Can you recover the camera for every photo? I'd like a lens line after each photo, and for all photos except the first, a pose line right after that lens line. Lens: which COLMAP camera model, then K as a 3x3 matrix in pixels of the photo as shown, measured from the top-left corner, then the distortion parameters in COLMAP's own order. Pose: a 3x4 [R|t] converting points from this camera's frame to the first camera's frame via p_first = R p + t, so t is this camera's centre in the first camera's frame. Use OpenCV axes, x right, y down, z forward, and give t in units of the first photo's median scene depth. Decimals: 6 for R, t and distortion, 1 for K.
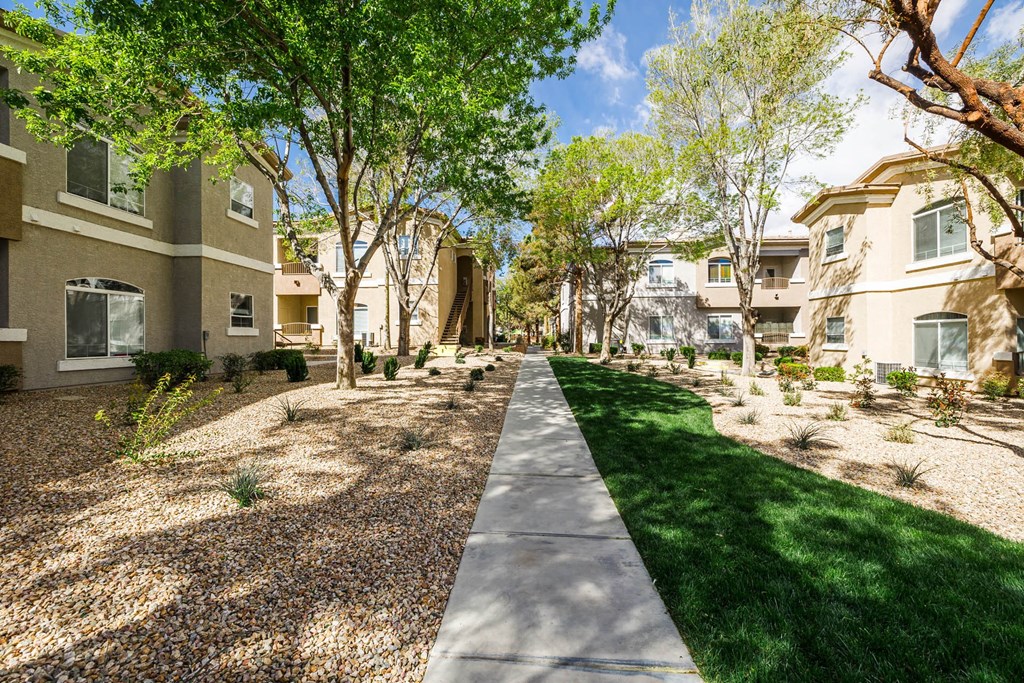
lens RADIAL K [[441.3, 0, 512.0], [0, 441.3, 341.5], [0, 0, 1]] dist [0.000799, 0.000114]
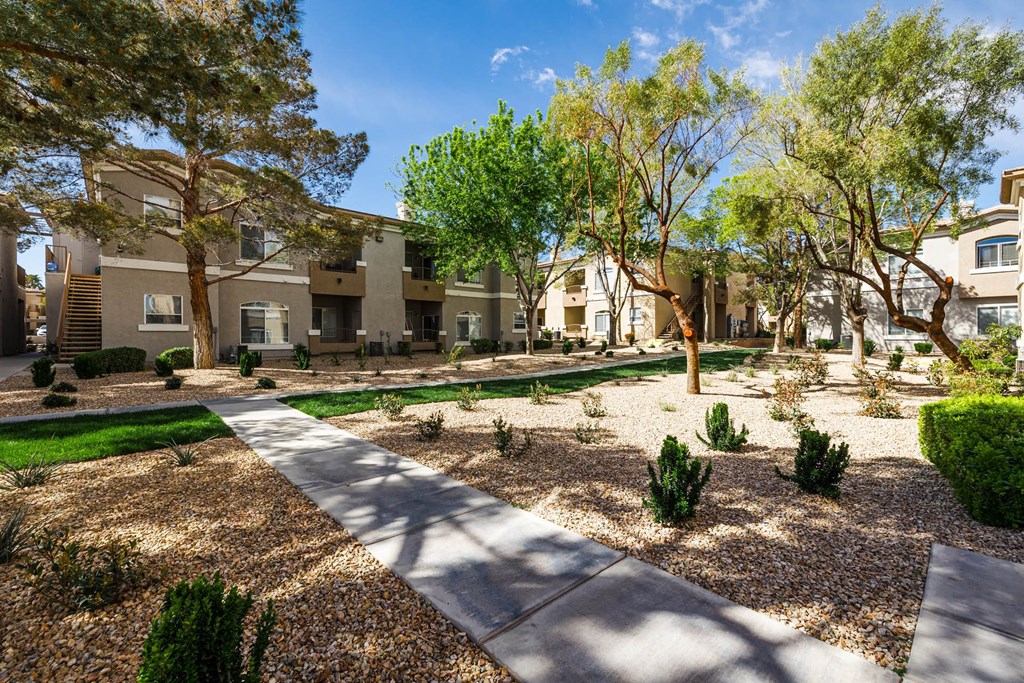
lens RADIAL K [[463.1, 0, 512.0], [0, 463.1, 341.5], [0, 0, 1]] dist [-0.000003, 0.000007]
pose [[0.725292, 0.006693, -0.688409, 0.490078], [-0.001581, 0.999966, 0.008057, 0.005812], [0.688440, -0.004755, 0.725278, -0.342836]]
